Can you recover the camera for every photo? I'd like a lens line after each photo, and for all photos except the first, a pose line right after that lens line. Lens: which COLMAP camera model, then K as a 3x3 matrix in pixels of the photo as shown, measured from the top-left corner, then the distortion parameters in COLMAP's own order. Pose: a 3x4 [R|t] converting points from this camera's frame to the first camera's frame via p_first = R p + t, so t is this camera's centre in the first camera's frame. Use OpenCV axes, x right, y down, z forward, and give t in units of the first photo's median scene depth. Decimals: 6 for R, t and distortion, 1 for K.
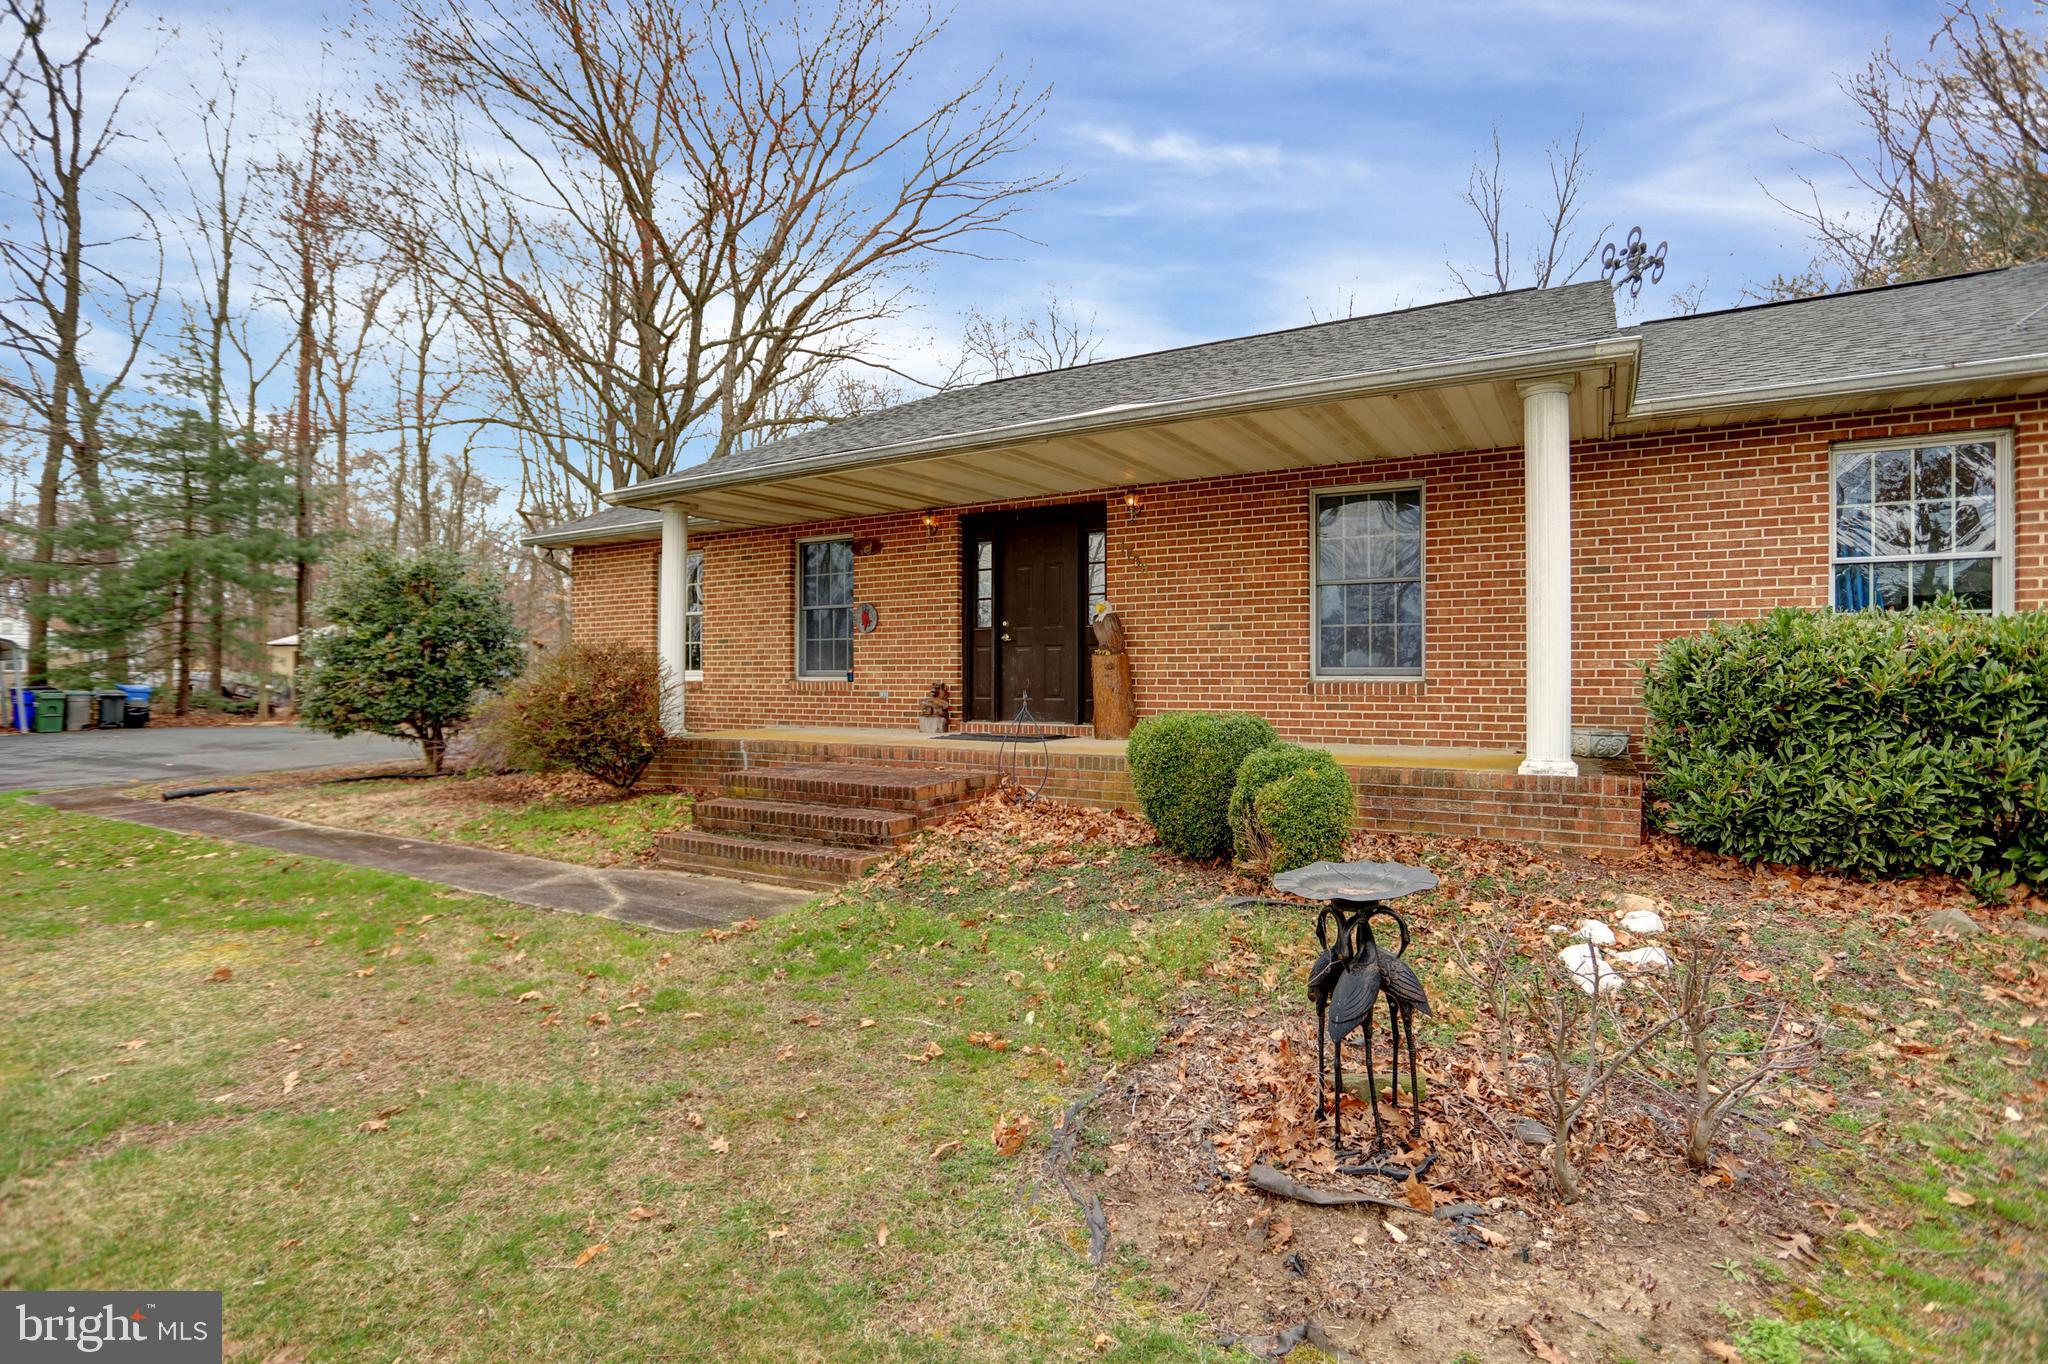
lens RADIAL K [[1010.9, 0, 1016.2], [0, 1010.9, 685.2], [0, 0, 1]] dist [-0.032786, 0.001023]
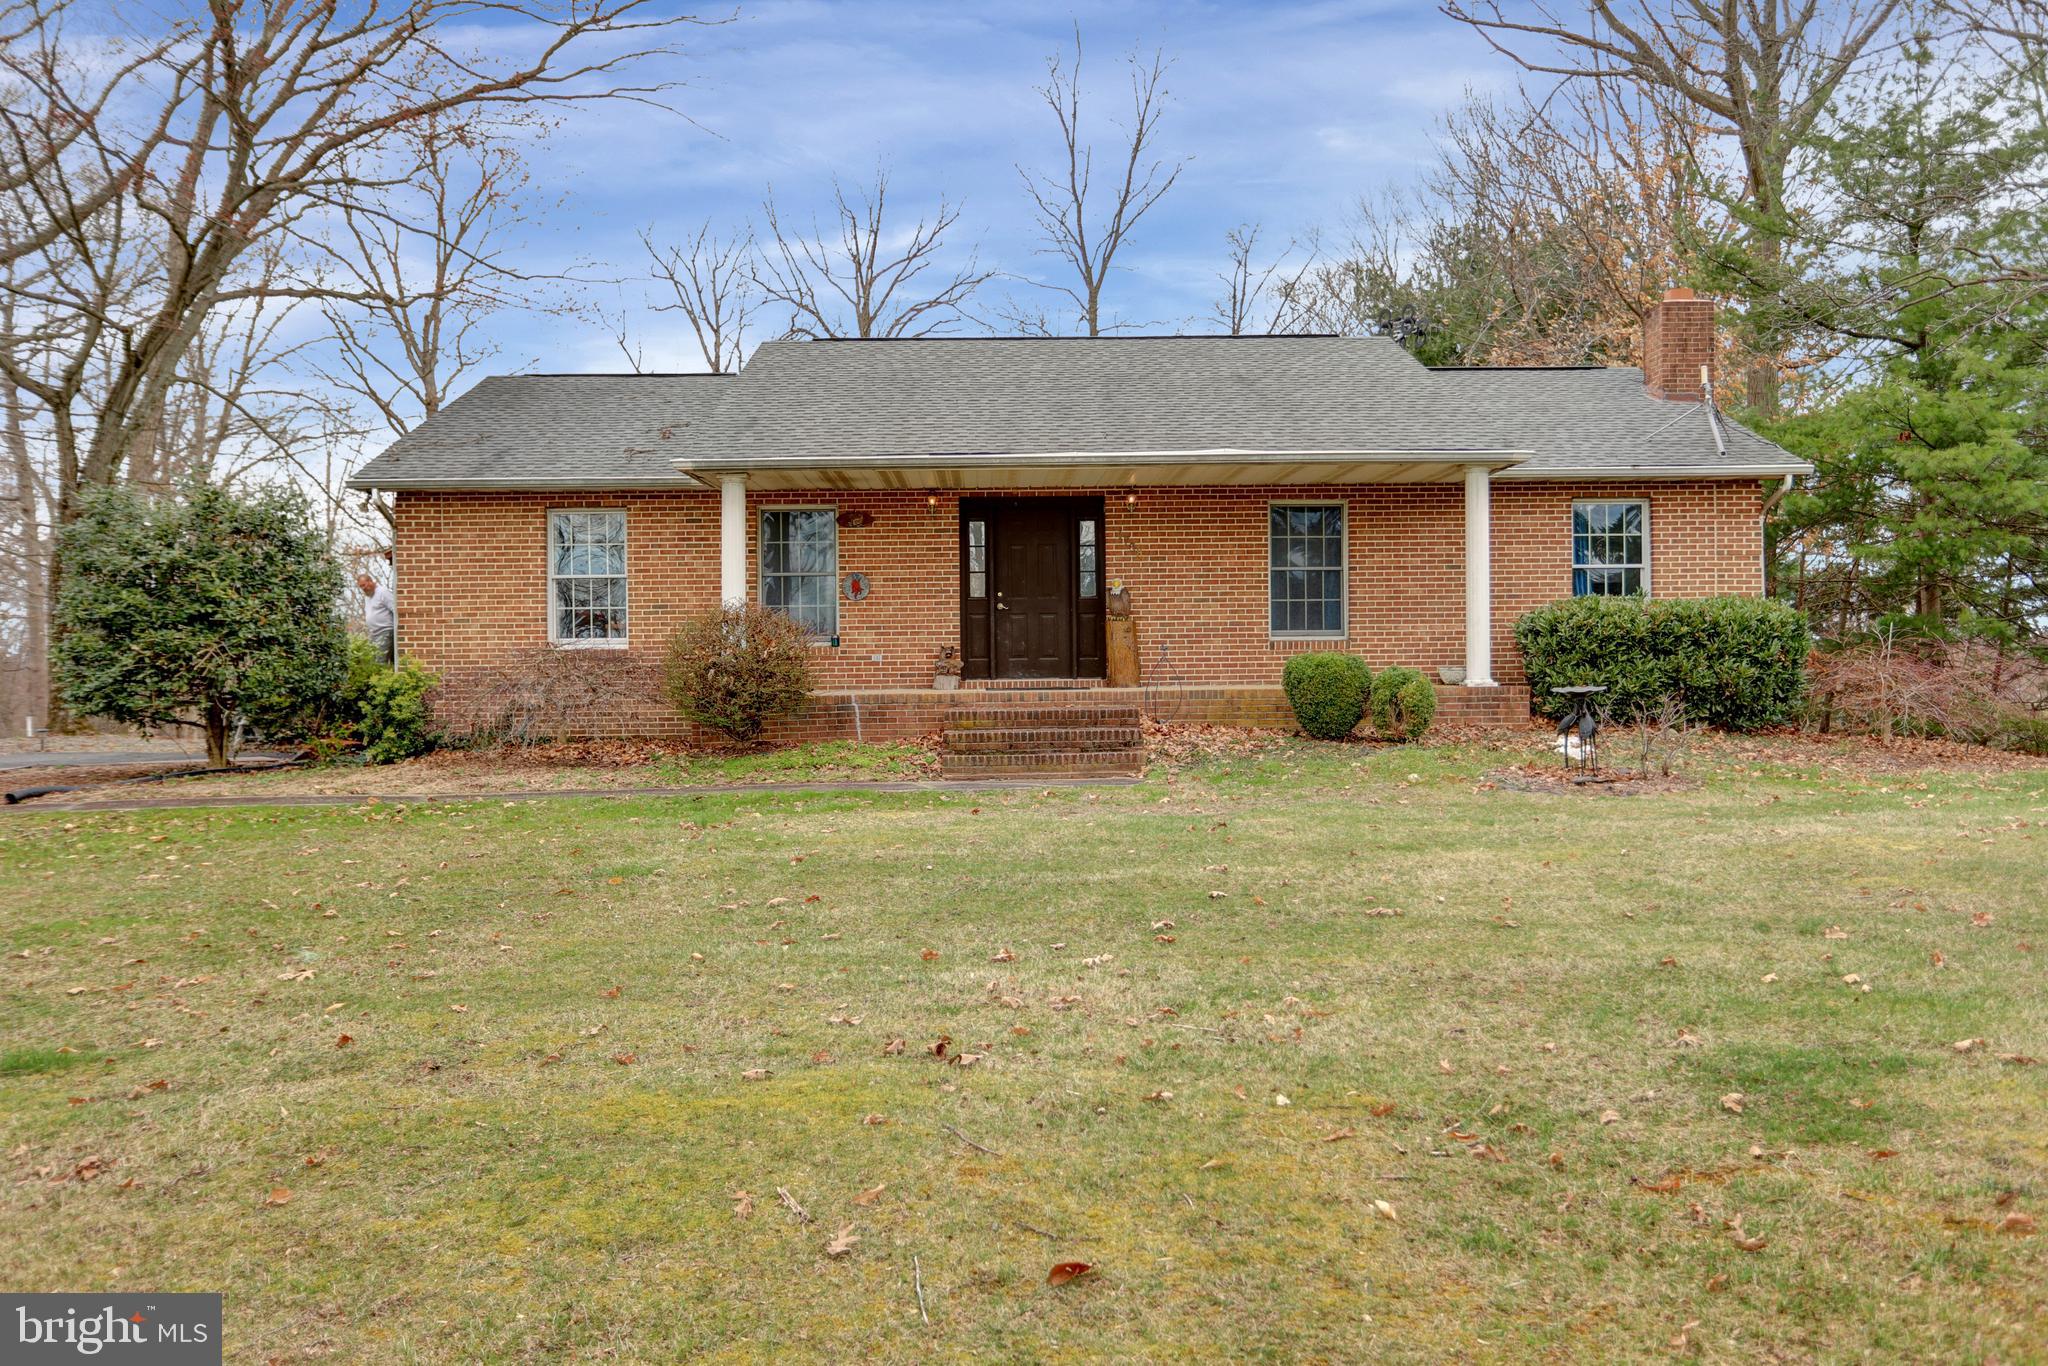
lens RADIAL K [[1669.9, 0, 1021.5], [0, 1669.9, 681.5], [0, 0, 1]] dist [-0.049373, -0.004410]
pose [[0.846386, -0.012500, 0.532423, -1.274692], [0.016015, 0.999870, -0.001985, 0.053877], [-0.532329, 0.010207, 0.846476, -0.783638]]
